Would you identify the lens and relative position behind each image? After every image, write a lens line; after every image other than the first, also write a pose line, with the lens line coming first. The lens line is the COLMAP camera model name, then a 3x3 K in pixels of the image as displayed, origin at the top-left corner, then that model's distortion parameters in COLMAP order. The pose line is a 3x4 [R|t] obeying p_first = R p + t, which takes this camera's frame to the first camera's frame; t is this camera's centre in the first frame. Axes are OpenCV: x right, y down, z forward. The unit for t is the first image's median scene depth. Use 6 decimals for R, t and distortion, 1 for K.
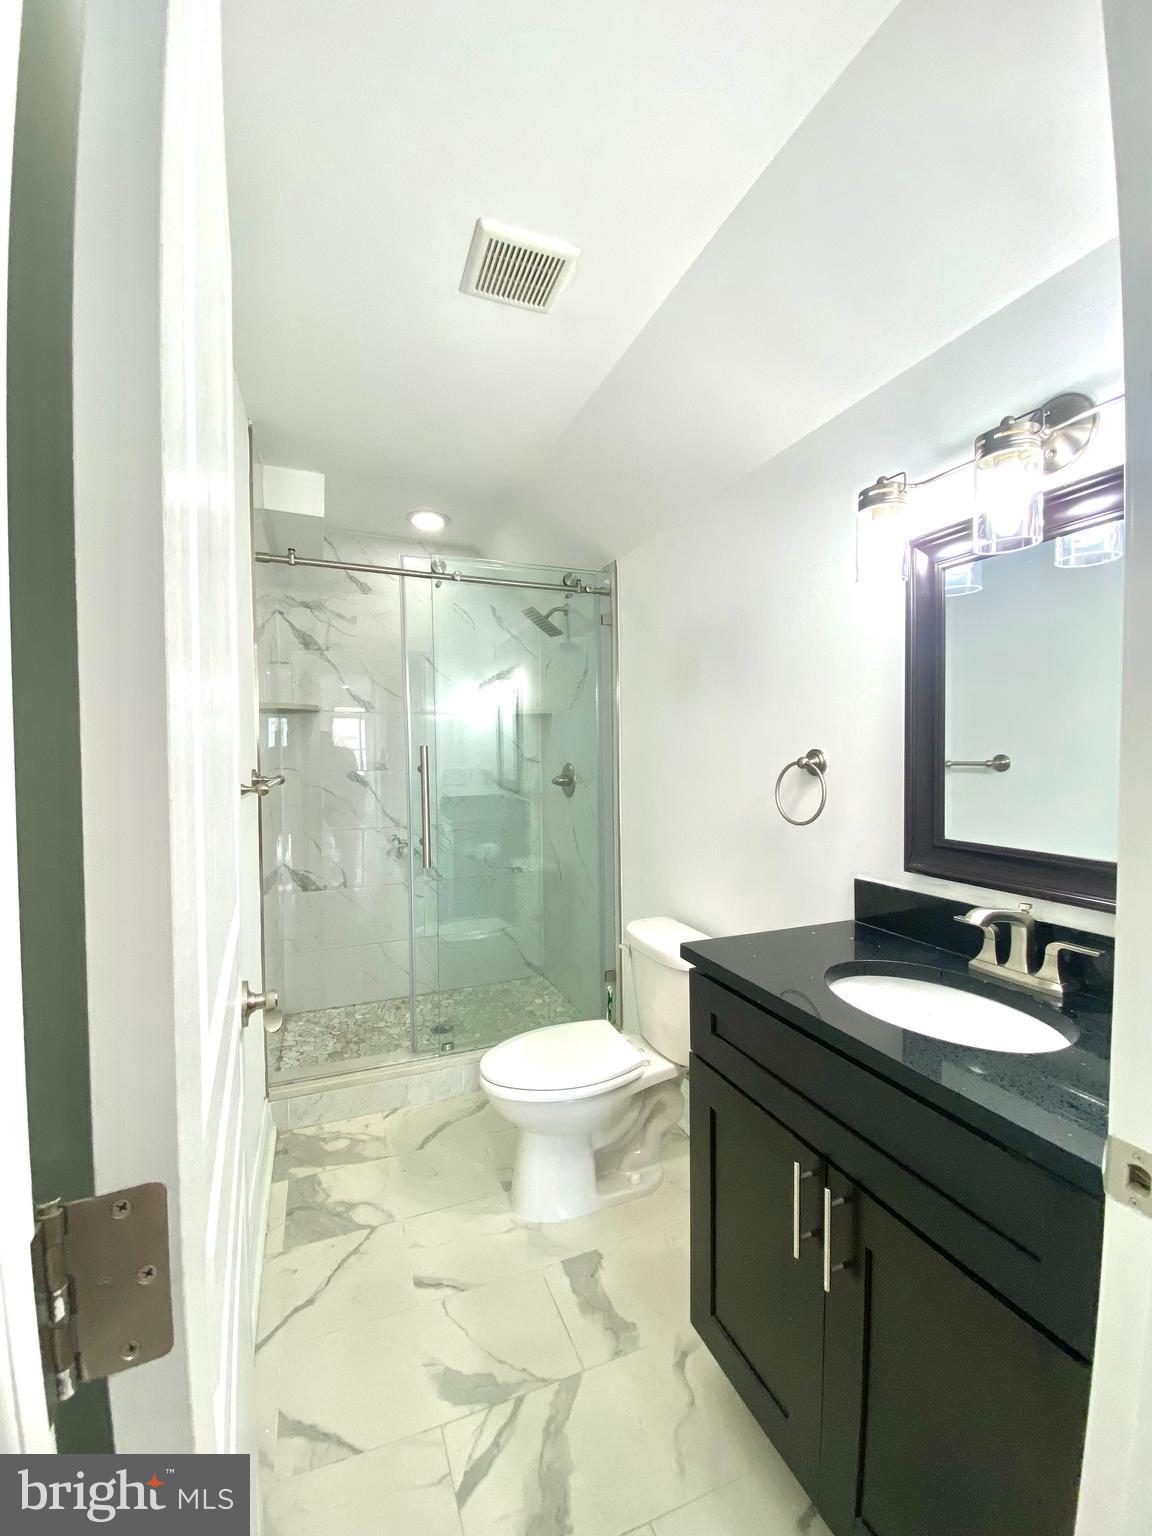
lens RADIAL K [[627.7, 0, 583.3], [0, 627.7, 778.6], [0, 0, 1]] dist [-0.007637, -0.008248]
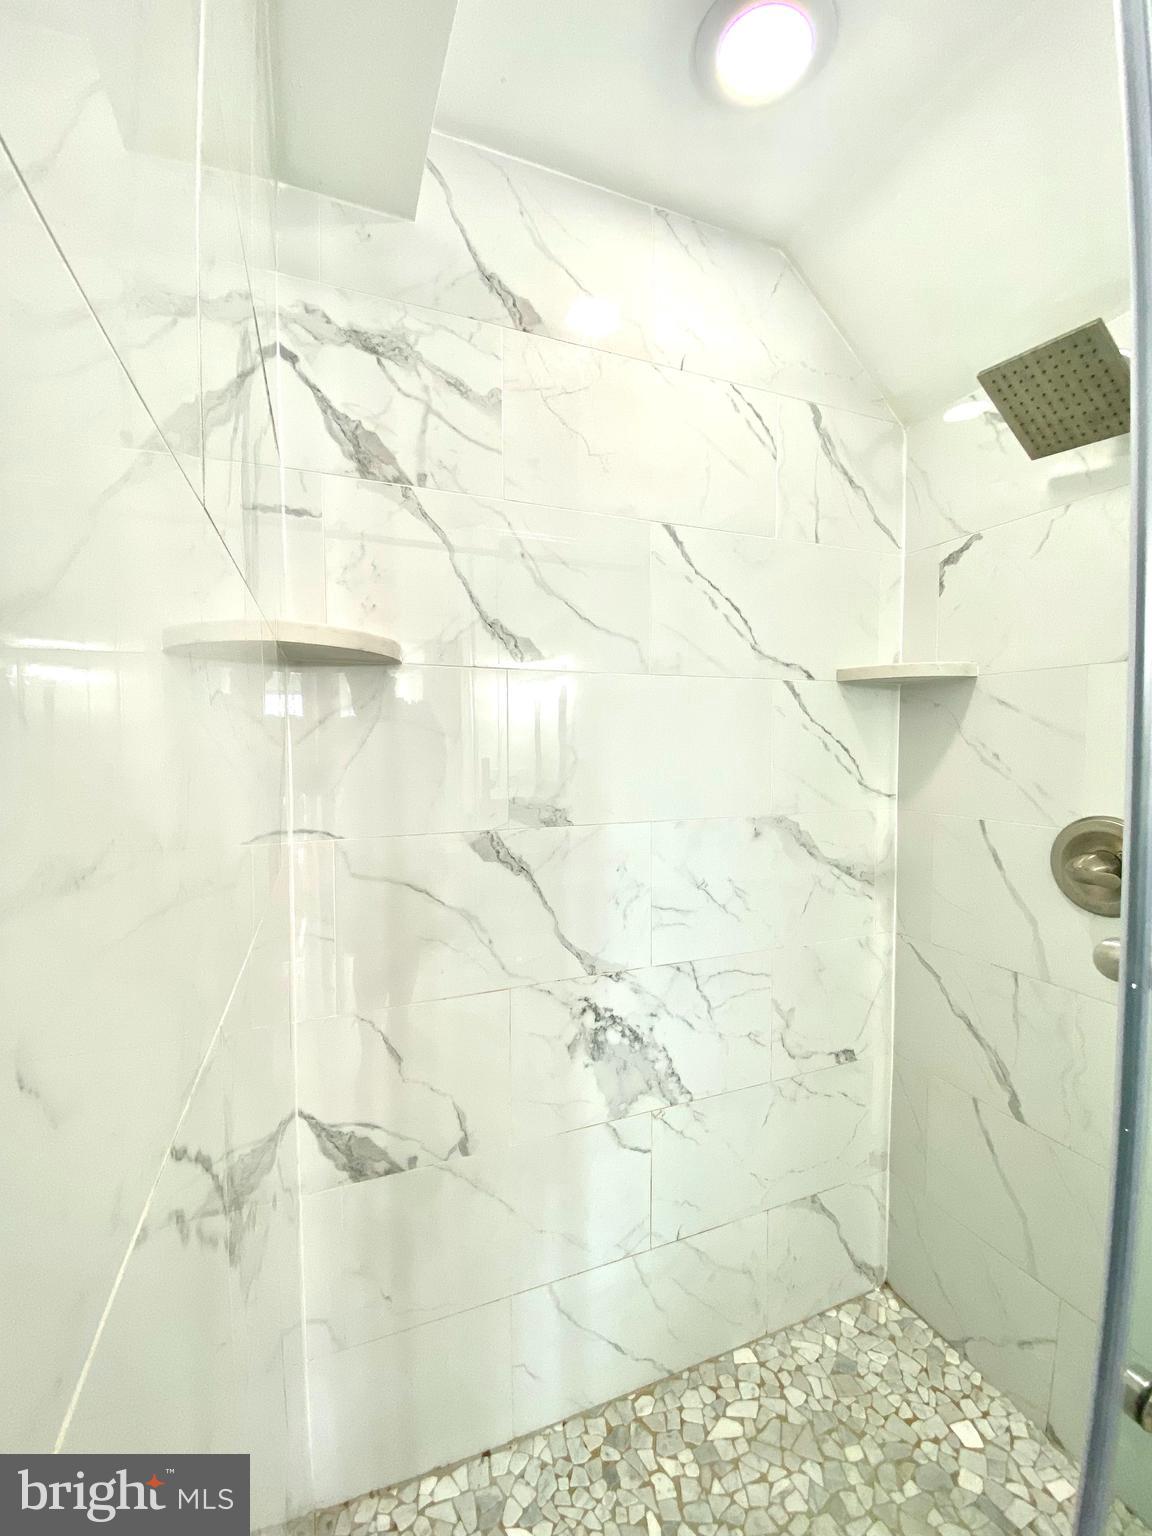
lens RADIAL K [[627.7, 0, 552.6], [0, 627.7, 776.0], [0, 0, 1]] dist [-0.007637, -0.008248]
pose [[0.999139, -0.003449, -0.041351, -0.318052], [0.003488, 0.999994, 0.000884, -0.045617], [0.041347, -0.001027, 0.999144, 0.650661]]
